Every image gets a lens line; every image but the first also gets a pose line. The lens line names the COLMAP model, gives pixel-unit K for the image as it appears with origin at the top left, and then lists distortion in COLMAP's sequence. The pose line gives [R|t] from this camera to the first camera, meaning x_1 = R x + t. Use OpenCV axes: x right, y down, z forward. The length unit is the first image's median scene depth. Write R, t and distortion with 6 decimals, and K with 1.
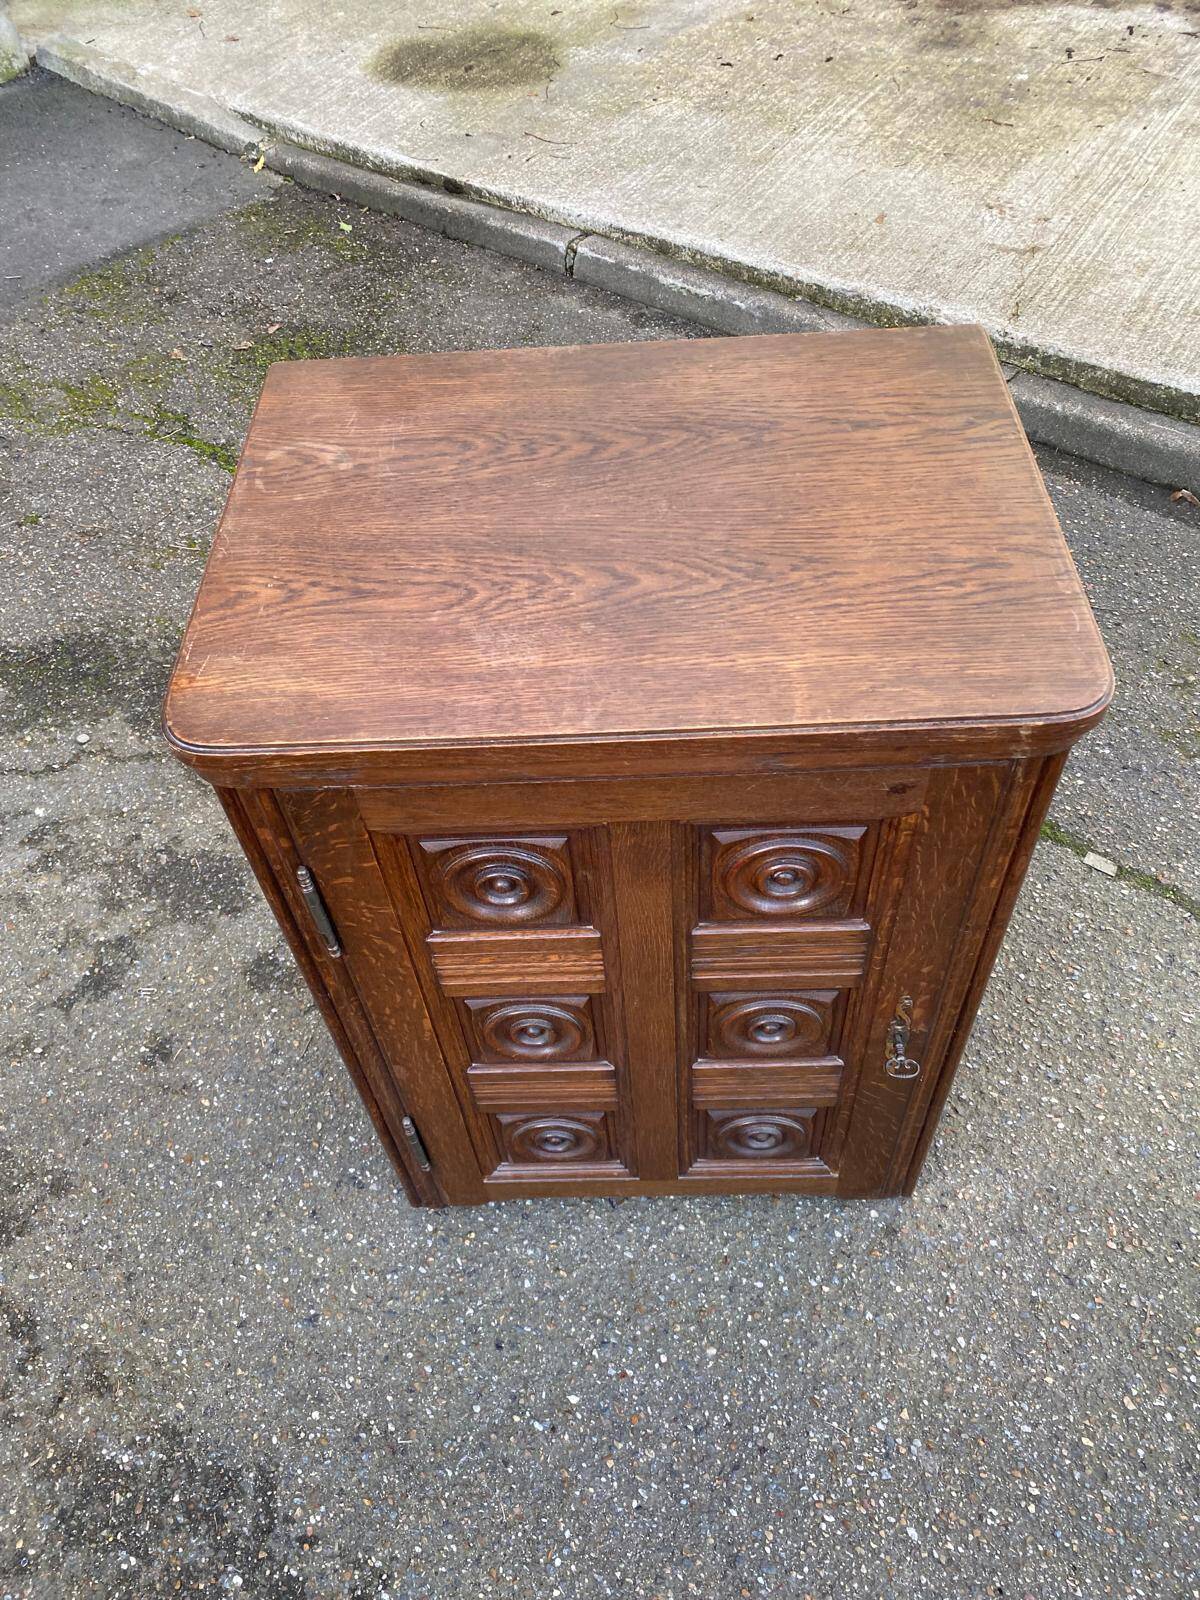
lens RADIAL K [[1228.9, 0, 590.1], [0, 1228.9, 803.2], [0, 0, 1]] dist [0.004024, -0.006649]
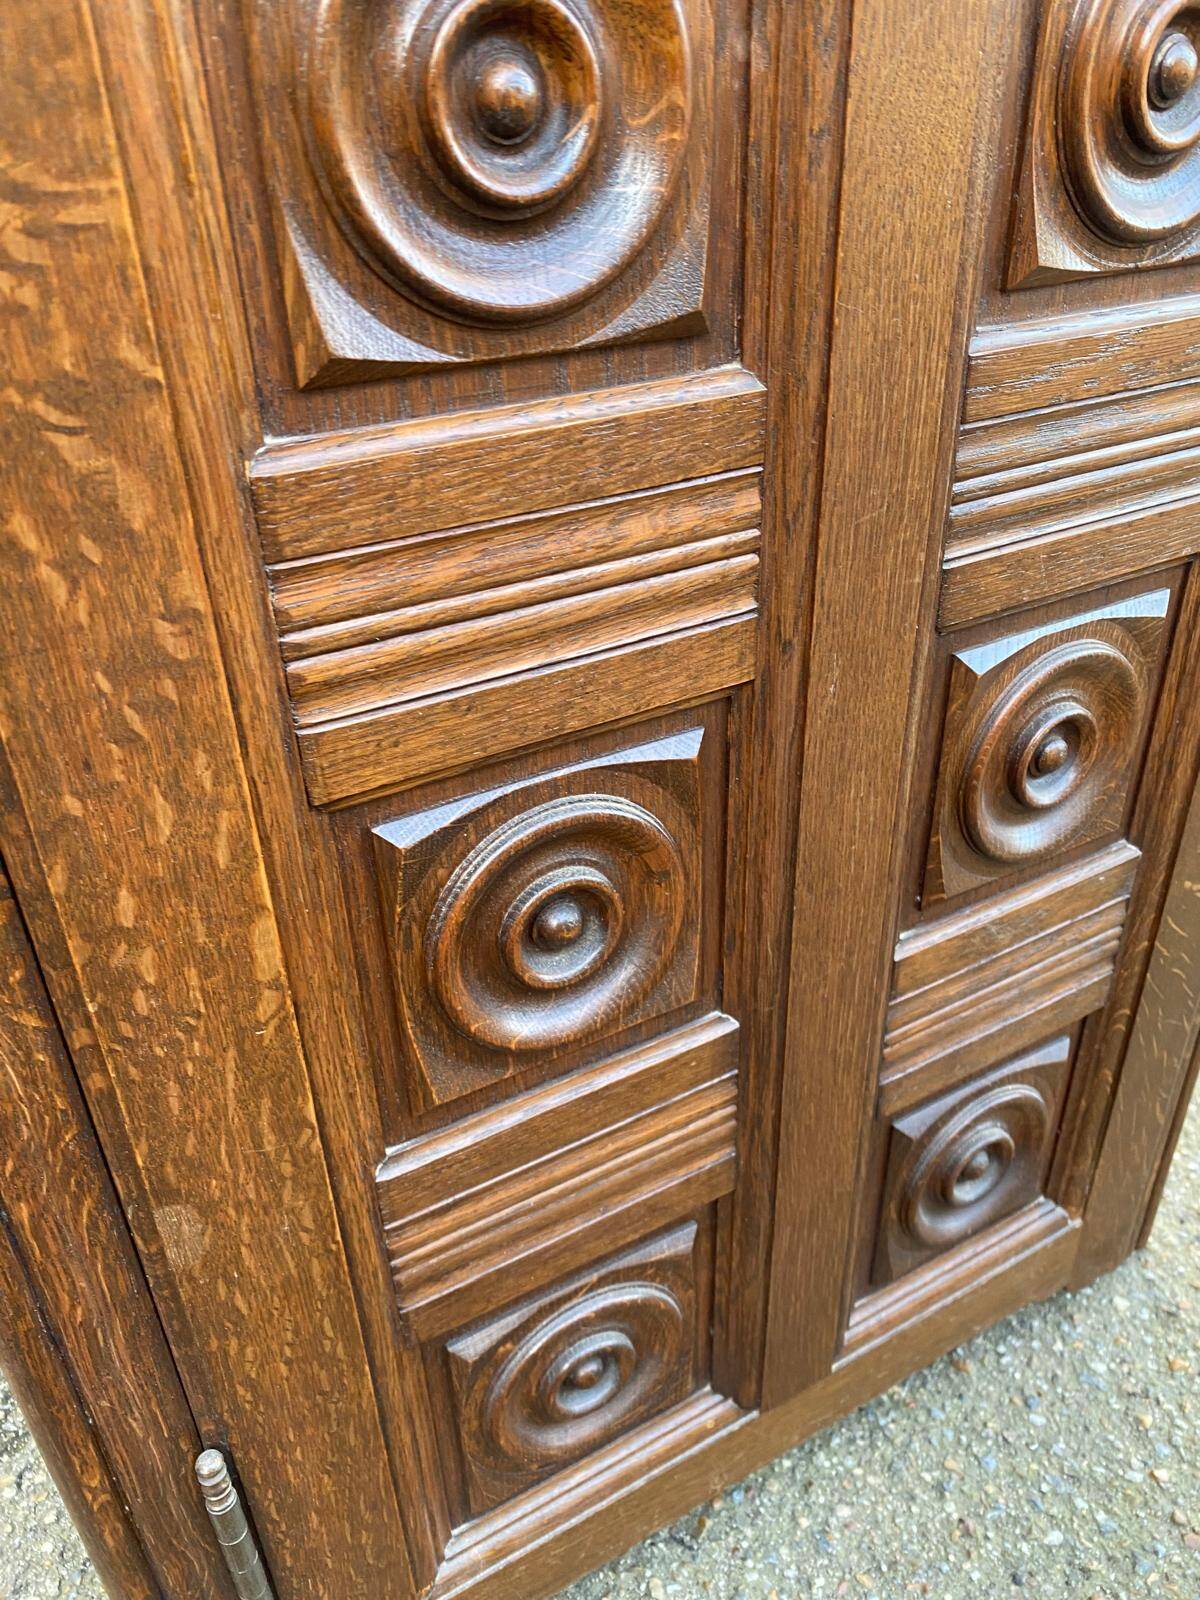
lens RADIAL K [[1228.9, 0, 616.2], [0, 1228.9, 793.9], [0, 0, 1]] dist [0.004024, -0.006649]
pose [[0.862449, -0.223038, 0.454353, -0.151693], [0.369454, 0.890983, -0.263919, 0.208333], [-0.345957, 0.395479, 0.850829, 0.566593]]
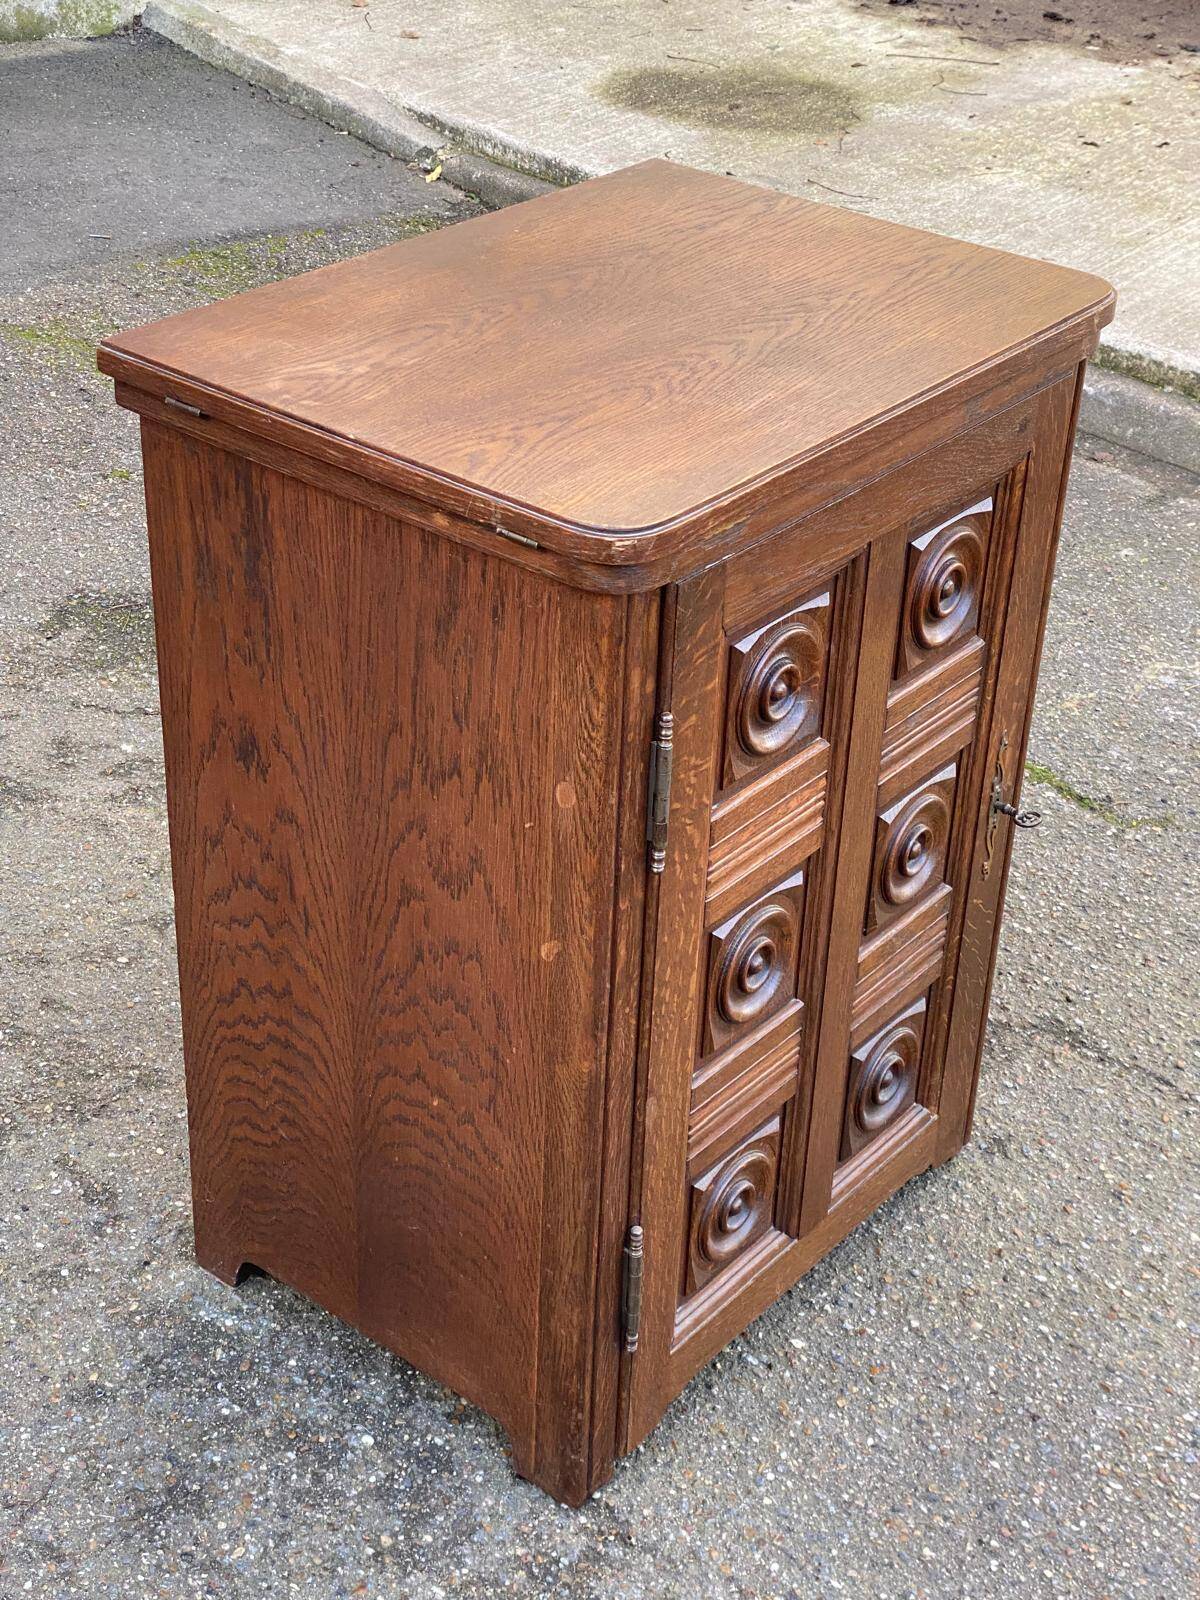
lens RADIAL K [[2409.0, 0, 602.7], [0, 2409.0, 809.3], [0, 0, 1]] dist [0.073056, 0.000000]
pose [[0.987290, 0.151701, -0.047377, -0.112248], [-0.158870, 0.934077, -0.319783, 0.660012], [-0.004258, 0.323245, 0.946306, -0.562419]]
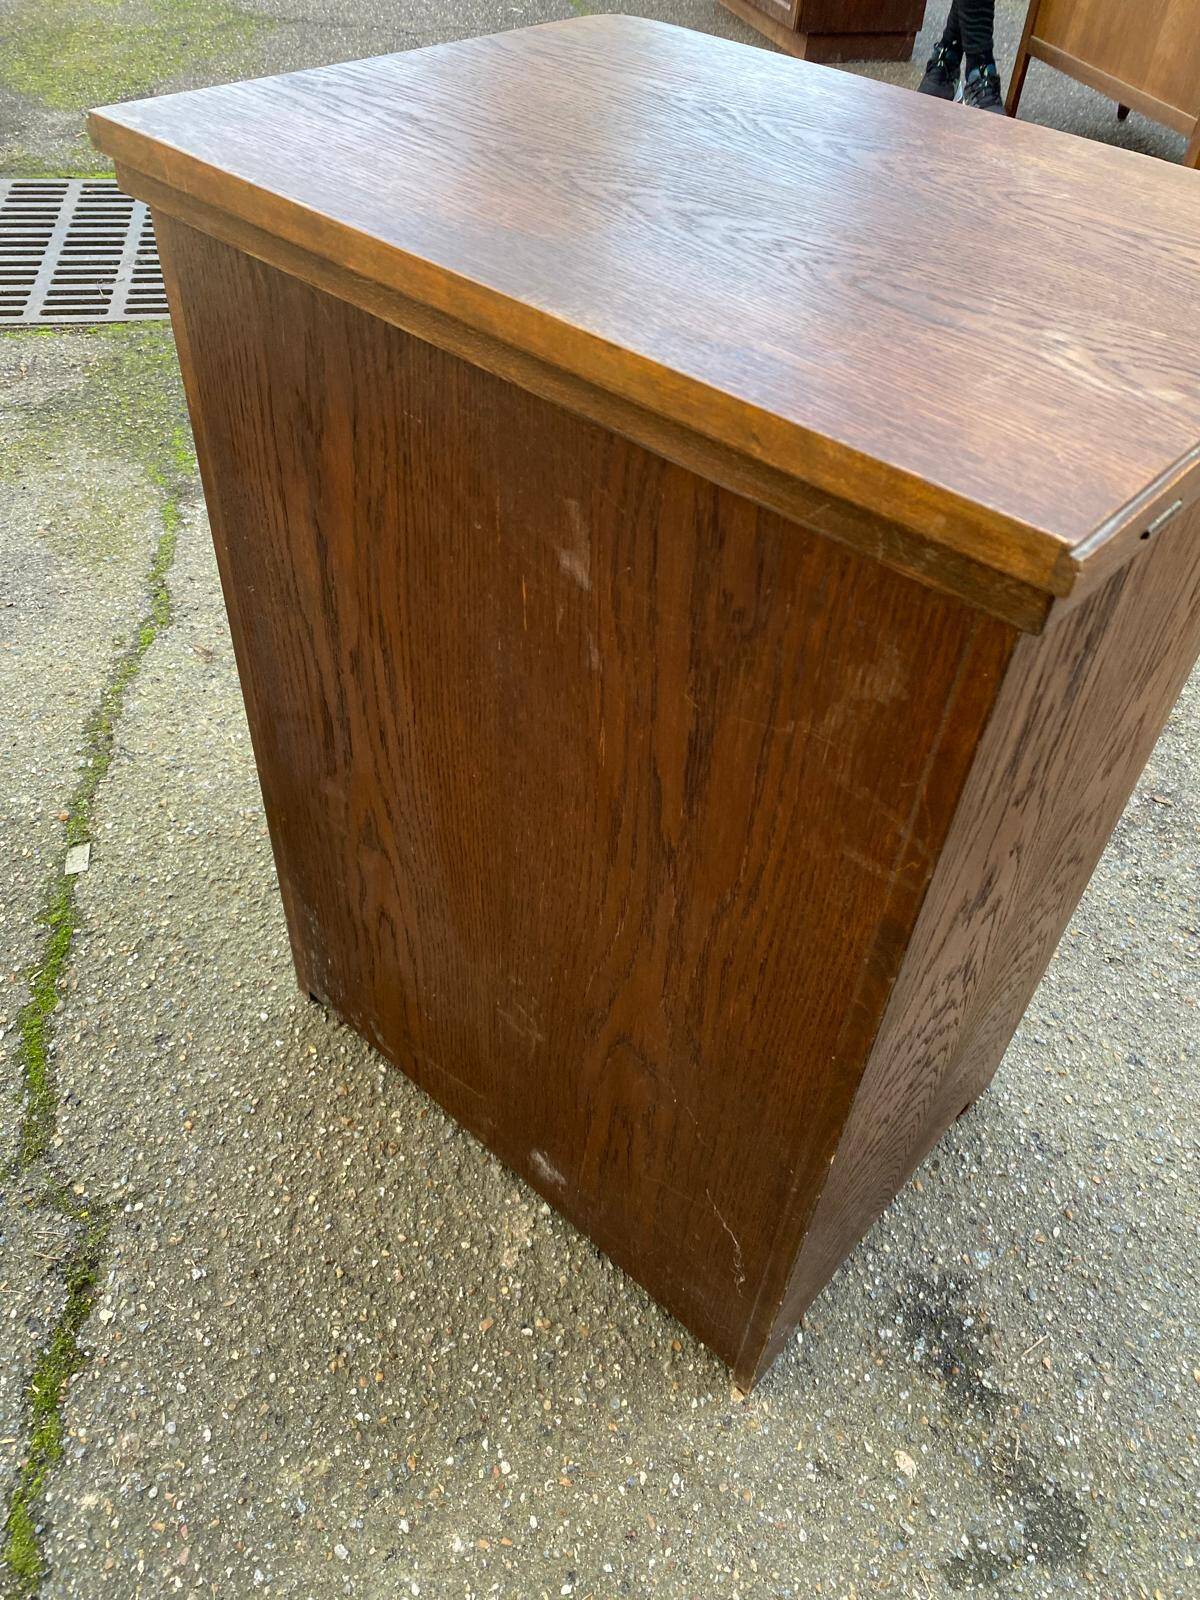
lens RADIAL K [[1228.9, 0, 624.7], [0, 1228.9, 787.1], [0, 0, 1]] dist [0.004024, -0.006649]
pose [[-0.755233, -0.439981, 0.485839, -0.301536], [0.497169, 0.098497, 0.862045, -0.609531], [-0.427137, 0.892589, 0.144357, 0.862459]]
